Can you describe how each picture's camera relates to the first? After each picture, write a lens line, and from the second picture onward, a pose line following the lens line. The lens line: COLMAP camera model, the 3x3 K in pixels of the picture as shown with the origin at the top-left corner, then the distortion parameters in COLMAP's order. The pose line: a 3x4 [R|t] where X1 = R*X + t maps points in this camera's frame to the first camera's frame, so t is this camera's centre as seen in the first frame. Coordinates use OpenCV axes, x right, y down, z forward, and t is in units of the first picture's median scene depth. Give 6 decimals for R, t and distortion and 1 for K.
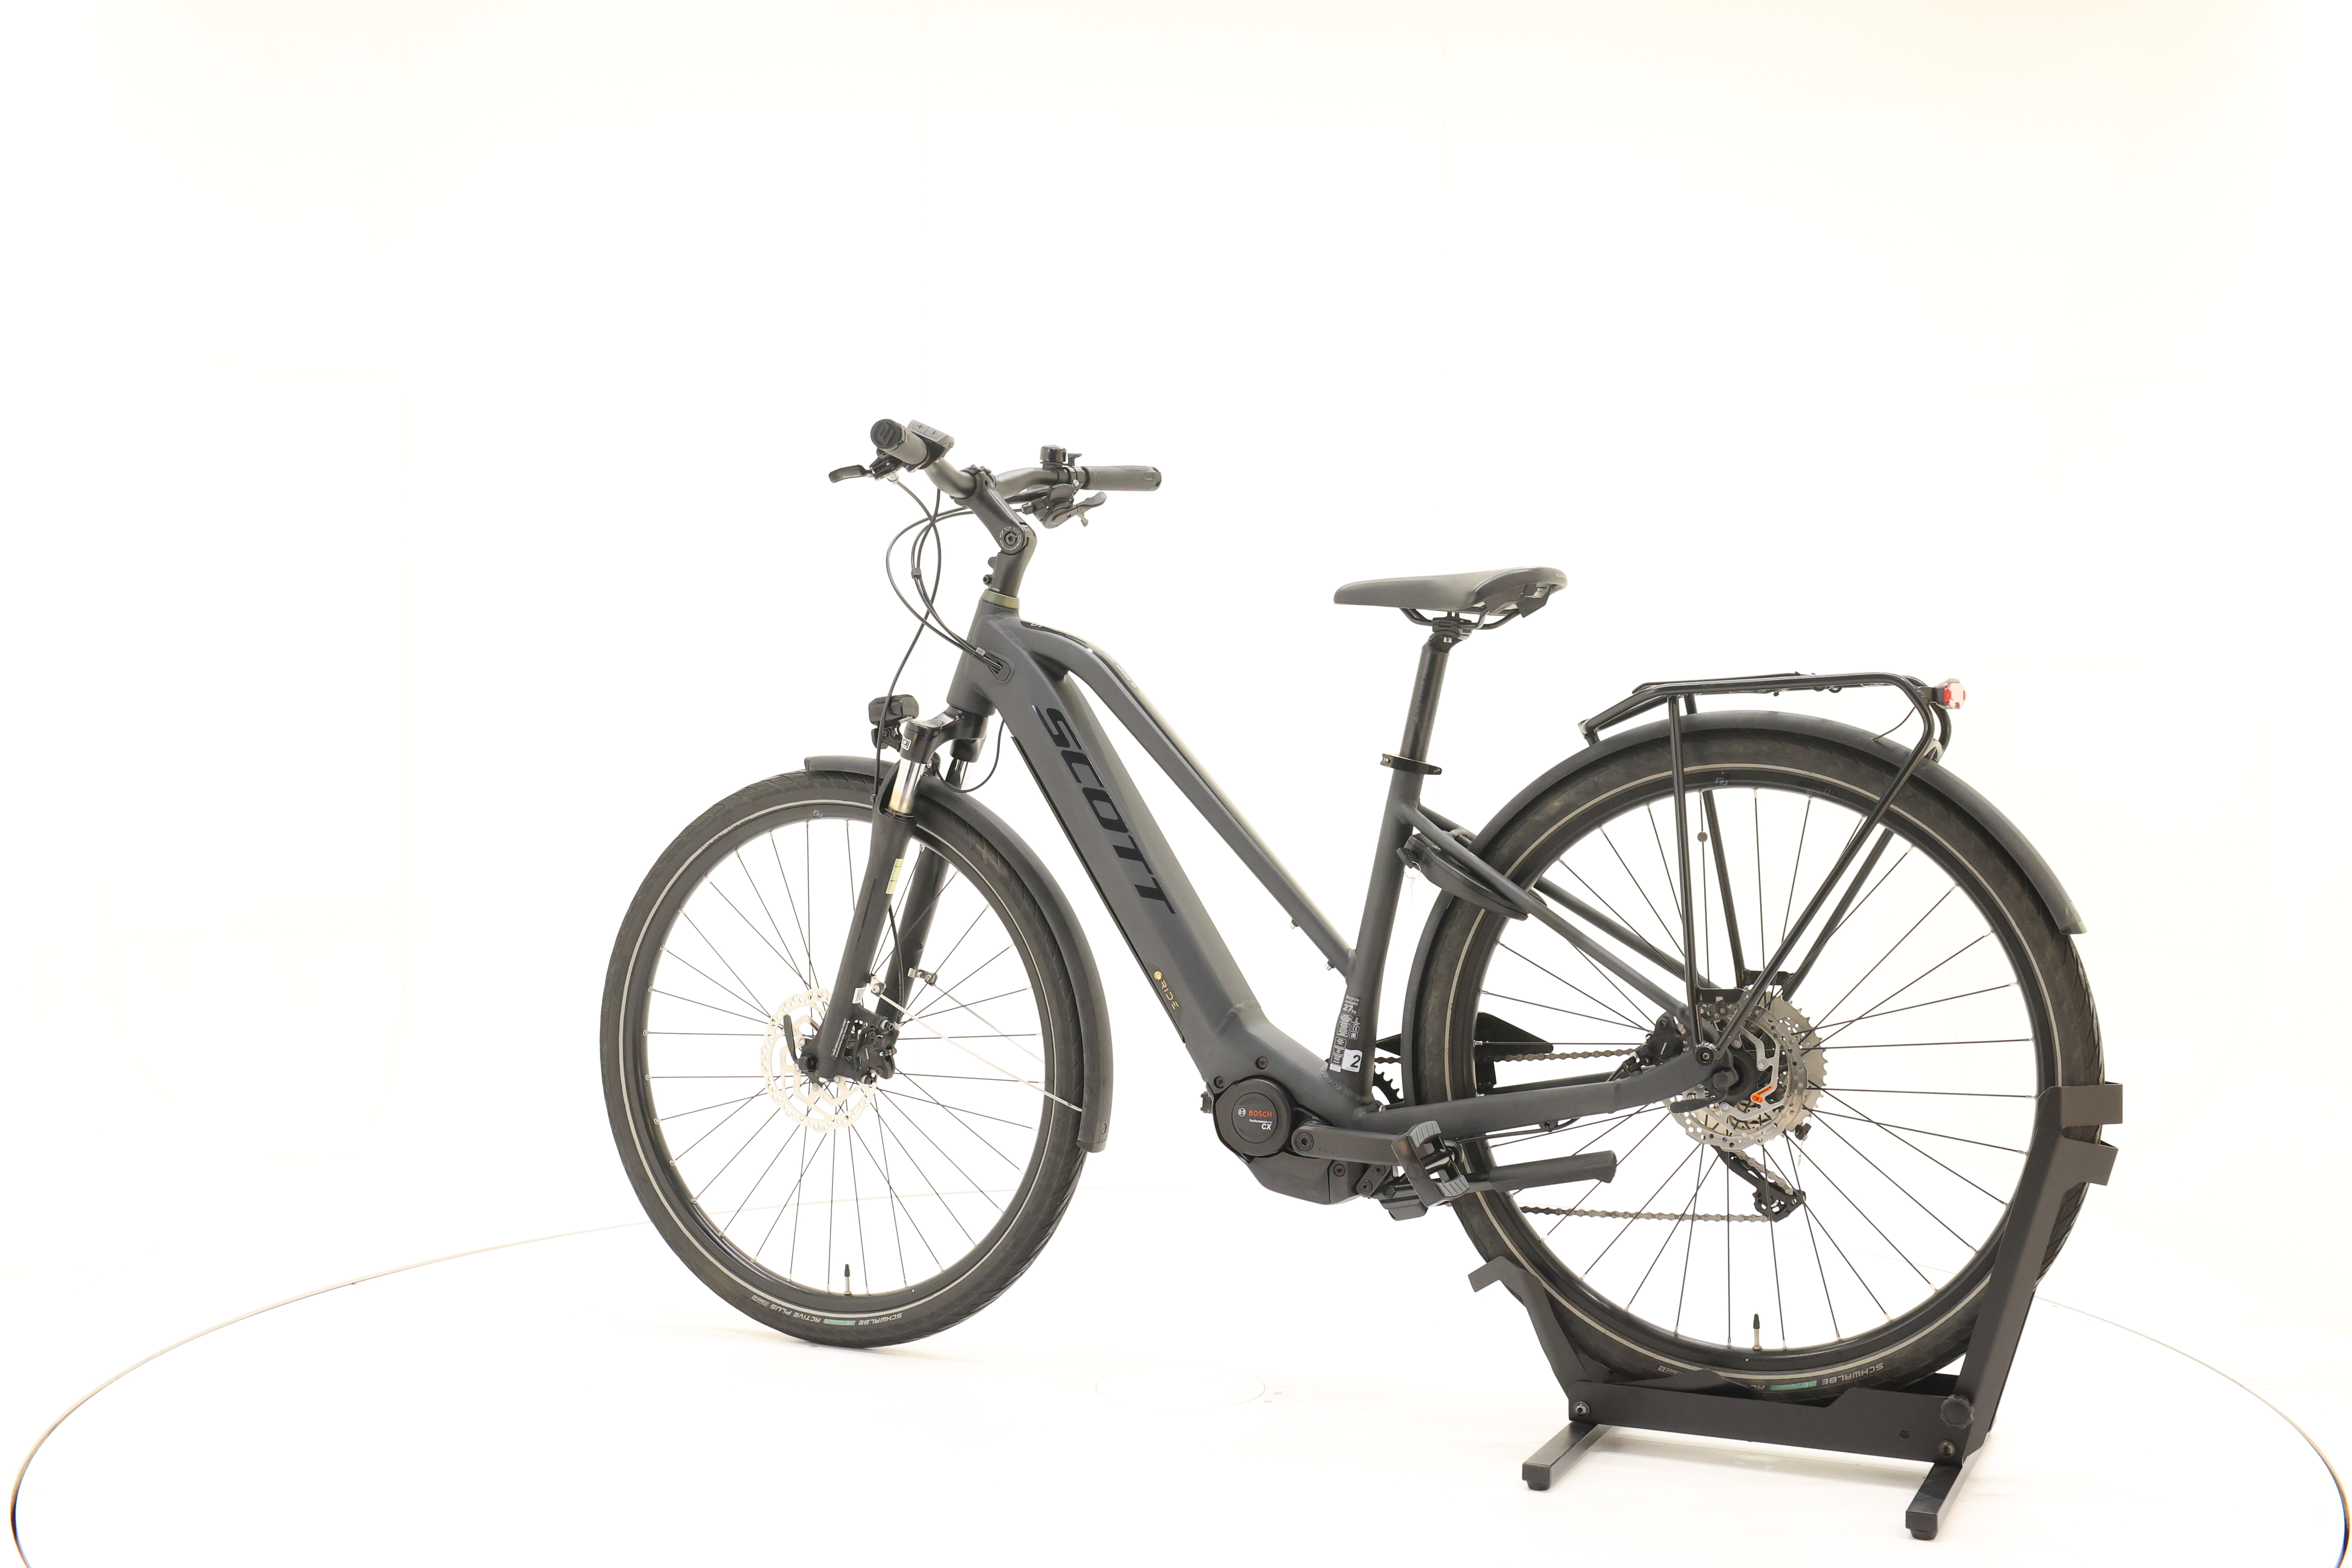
lens RADIAL K [[2519.2, 0, 1186.3], [0, 2519.2, 772.3], [0, 0, 1]] dist [-0.016822, 0.000000]
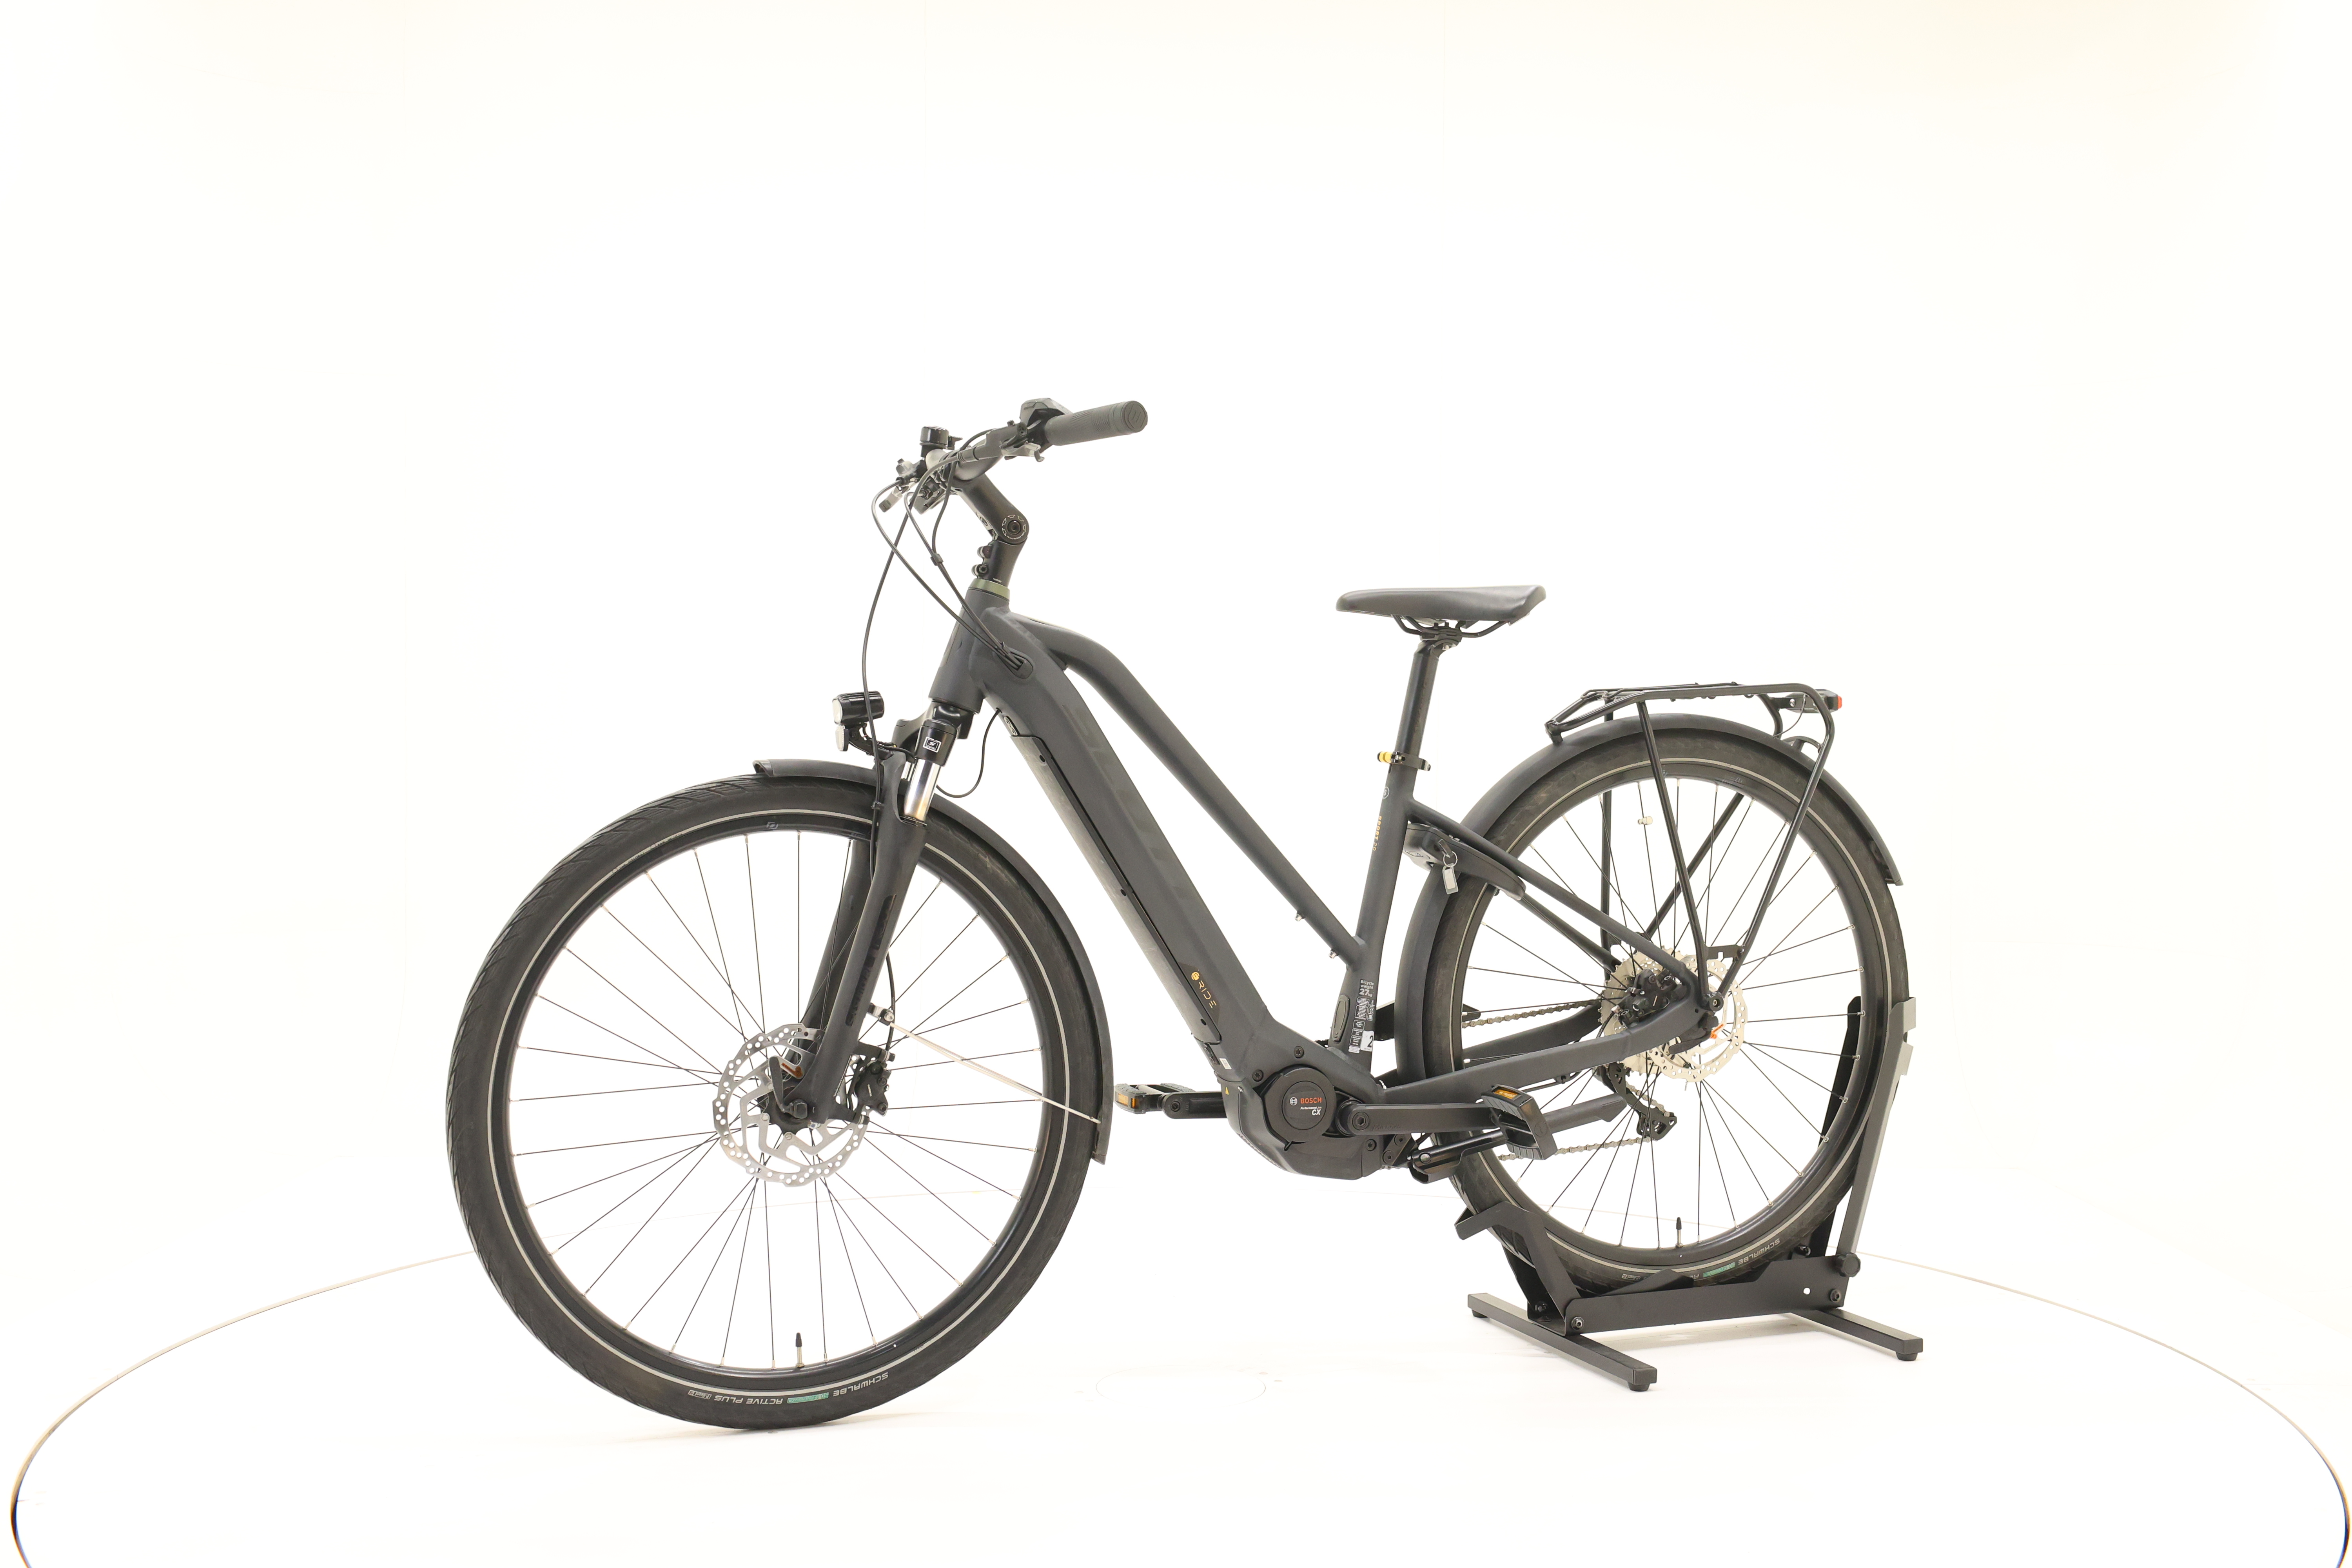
lens RADIAL K [[2519.2, 0, 1182.2], [0, 2519.2, 782.4], [0, 0, 1]] dist [-0.016822, 0.000000]
pose [[0.691428, -0.016602, 0.722255, -0.750836], [0.010952, 0.999862, 0.012498, -0.008554], [-0.722363, -0.000731, 0.691514, 0.322123]]
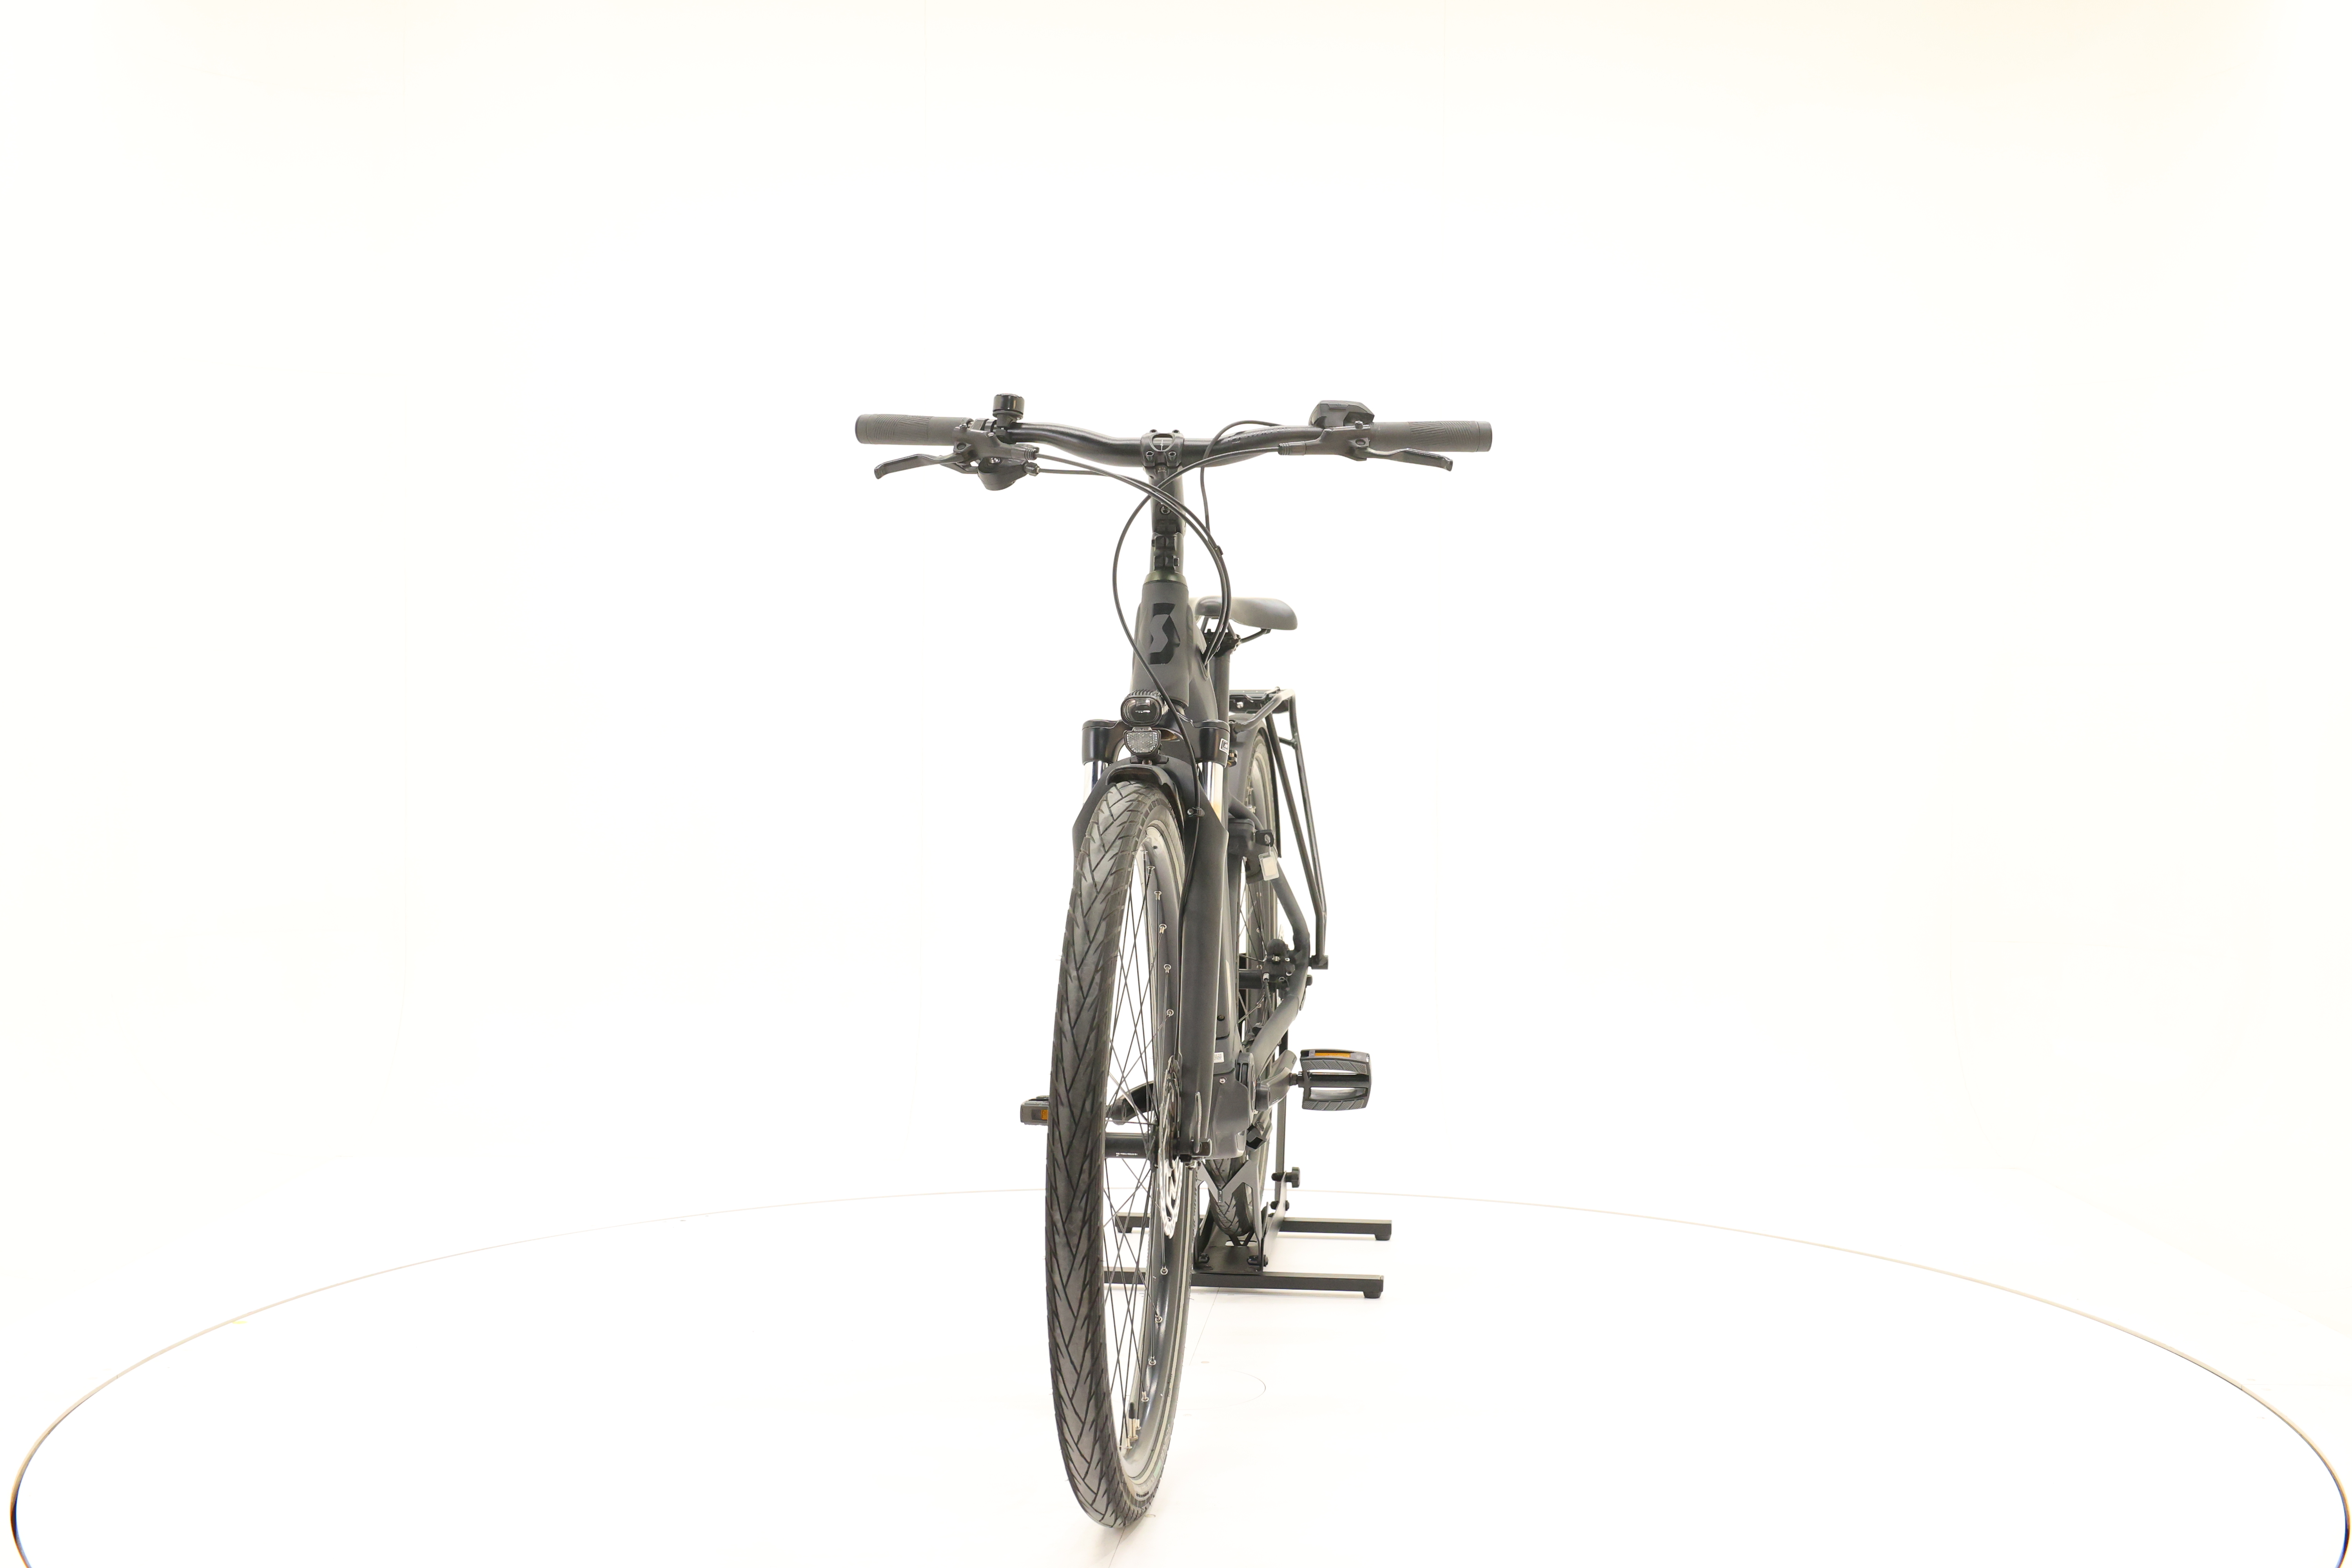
lens RADIAL K [[2519.2, 0, 1179.9], [0, 2519.2, 785.4], [0, 0, 1]] dist [-0.016822, 0.000000]
pose [[-0.305012, -0.026936, 0.951967, -0.988978], [0.012839, 0.999393, 0.032391, -0.028107], [-0.952262, 0.022102, -0.304481, 1.356360]]
